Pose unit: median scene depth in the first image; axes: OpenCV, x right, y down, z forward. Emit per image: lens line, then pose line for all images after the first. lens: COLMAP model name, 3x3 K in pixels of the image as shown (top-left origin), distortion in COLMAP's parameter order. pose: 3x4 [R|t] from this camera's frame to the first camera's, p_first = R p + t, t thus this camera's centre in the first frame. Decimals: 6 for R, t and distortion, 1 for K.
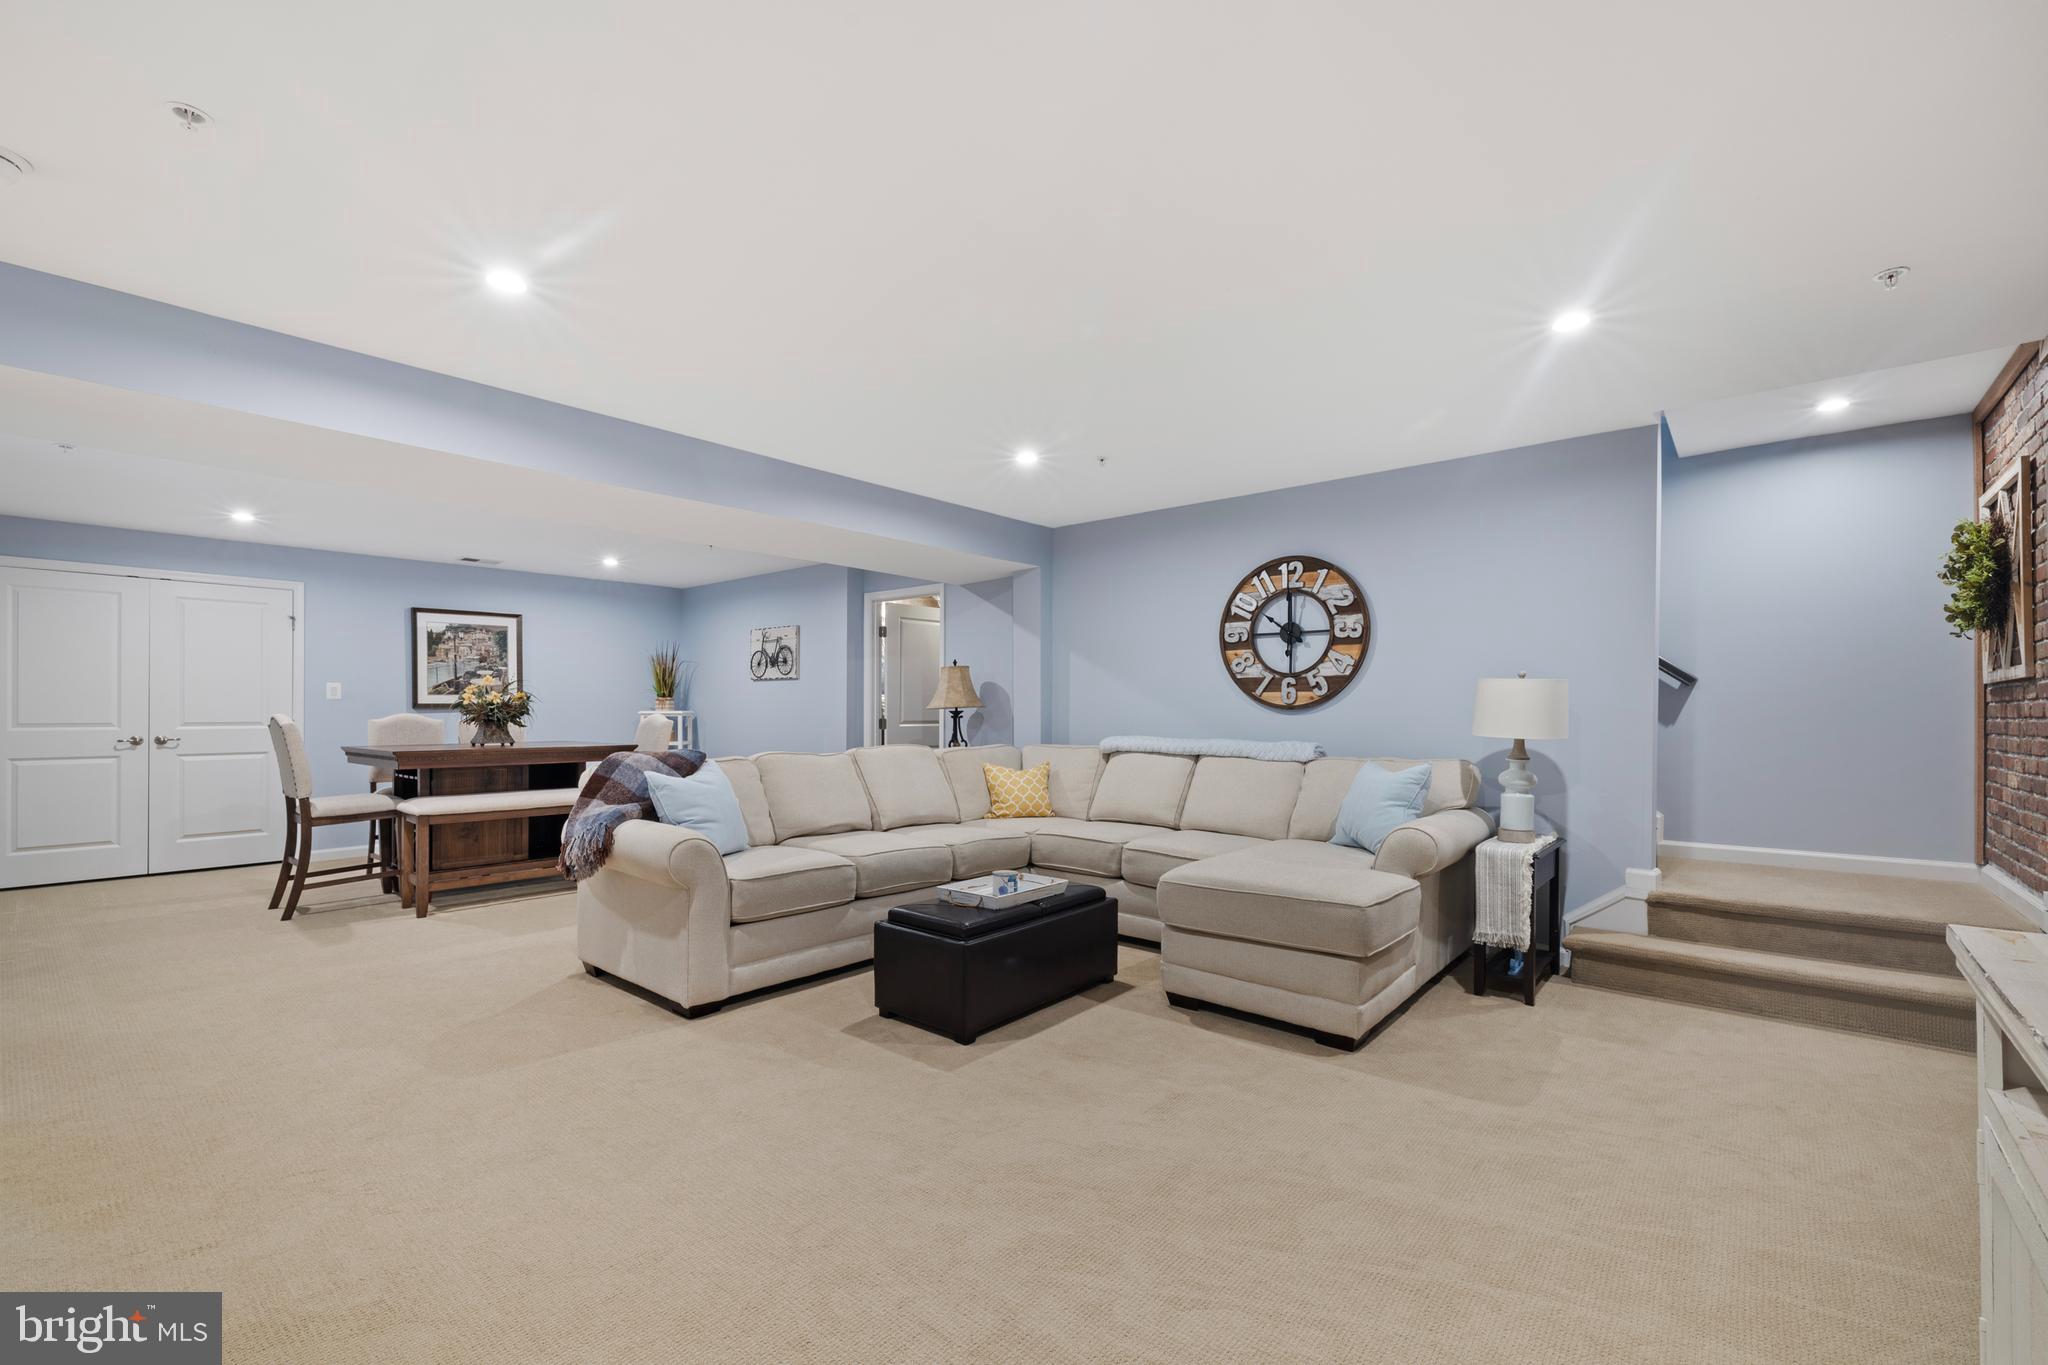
lens RADIAL K [[860.8, 0, 1024.9], [0, 860.8, 699.9], [0, 0, 1]] dist [0.000823, 0.000851]
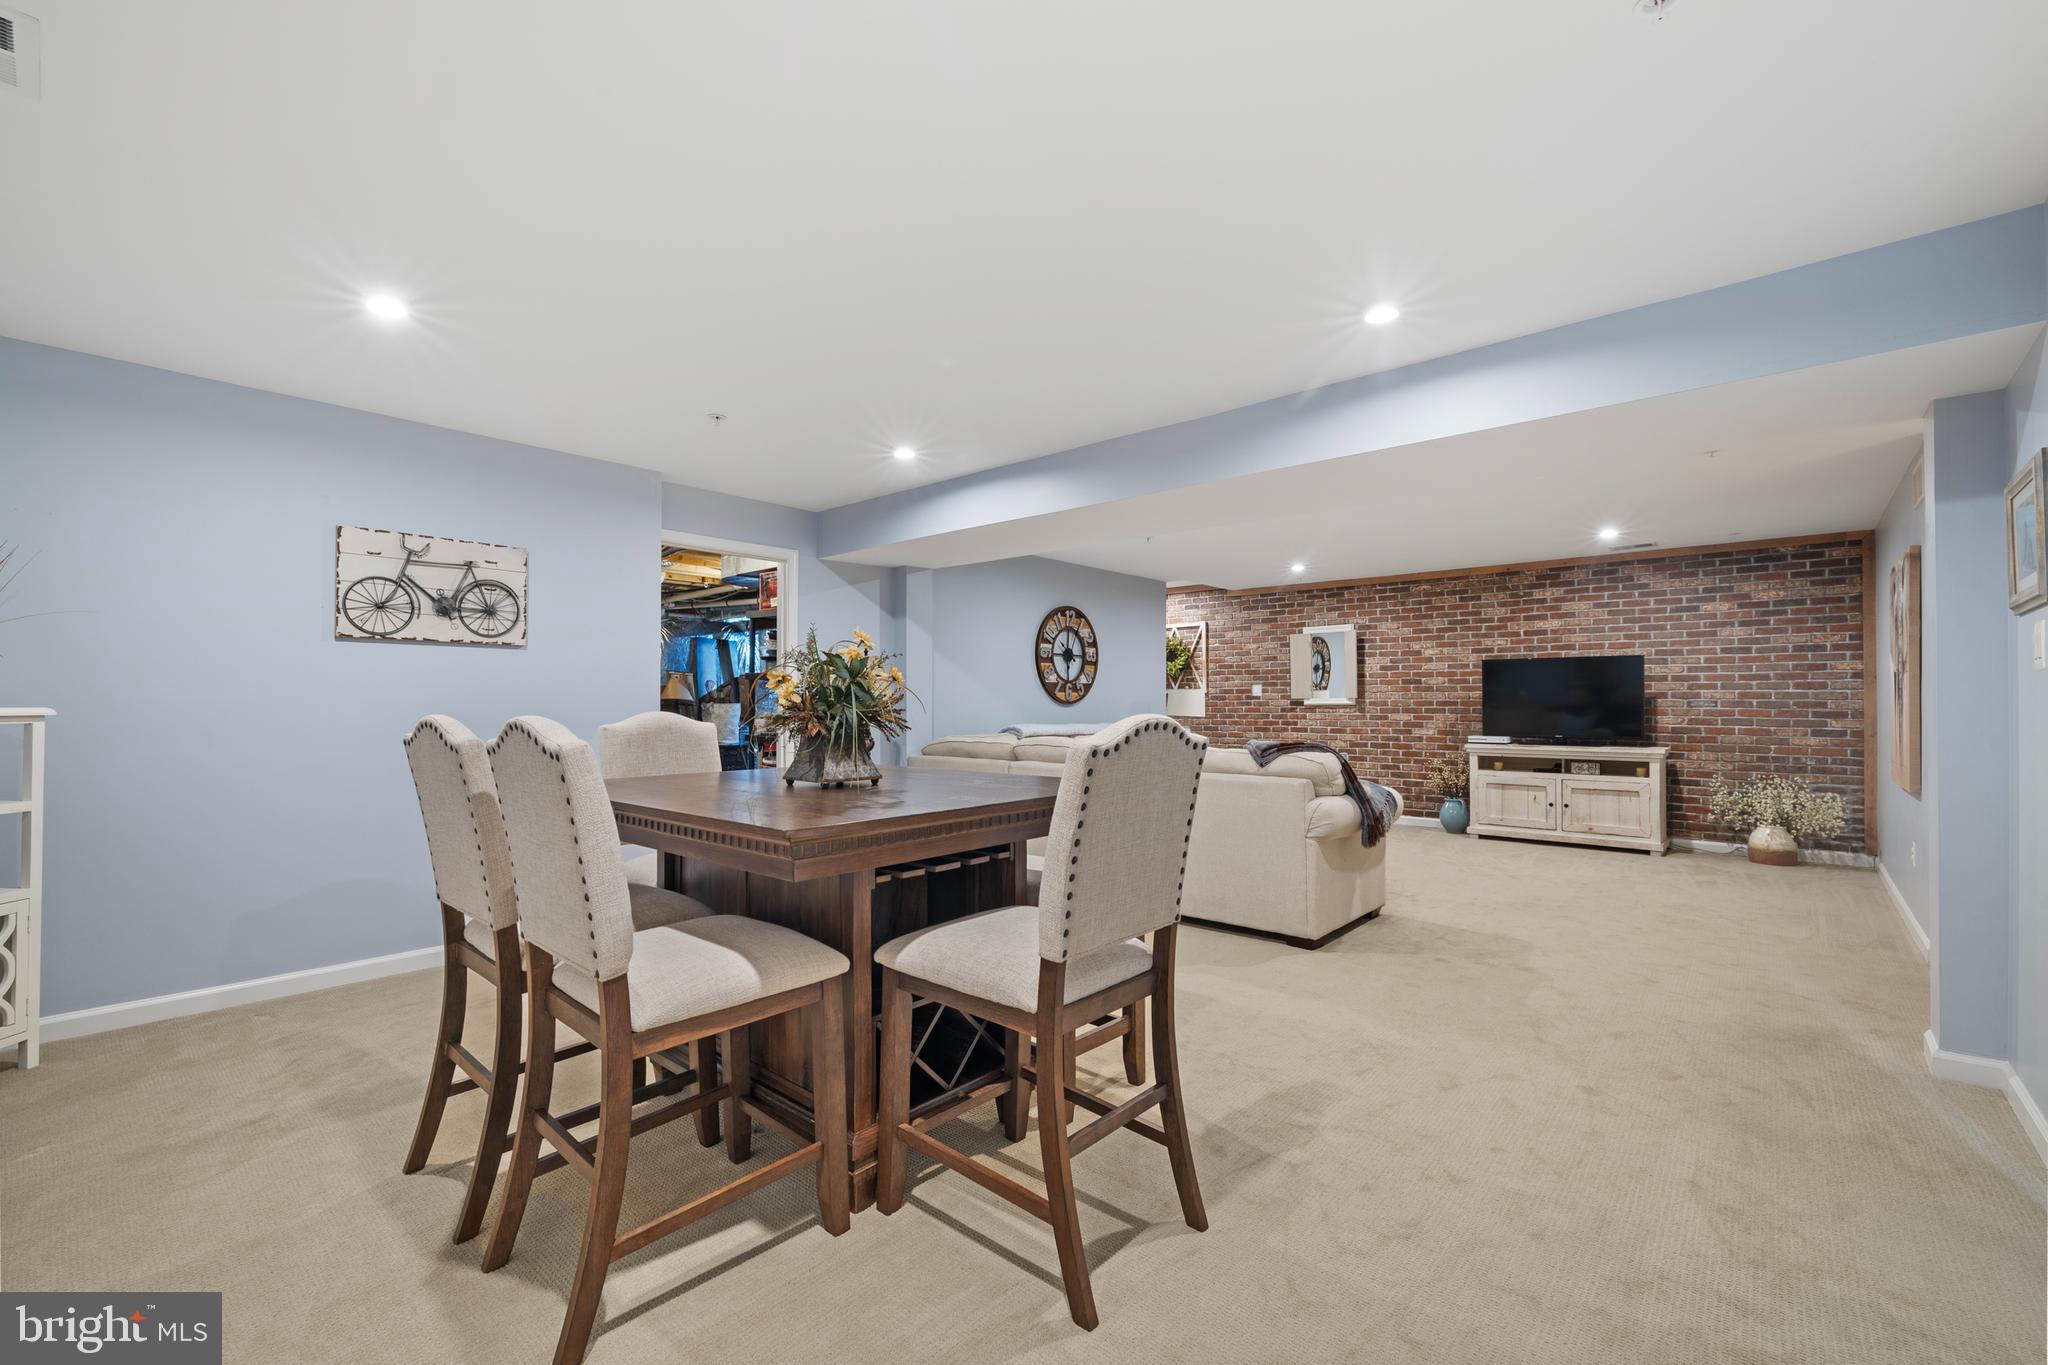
lens RADIAL K [[860.8, 0, 1024.8], [0, 860.8, 691.2], [0, 0, 1]] dist [0.000823, 0.000851]
pose [[0.001585, 0.012418, 0.999922, -0.710216], [-0.012639, 0.999843, -0.012397, 0.004965], [-0.999919, -0.012619, 0.001741, 0.606106]]
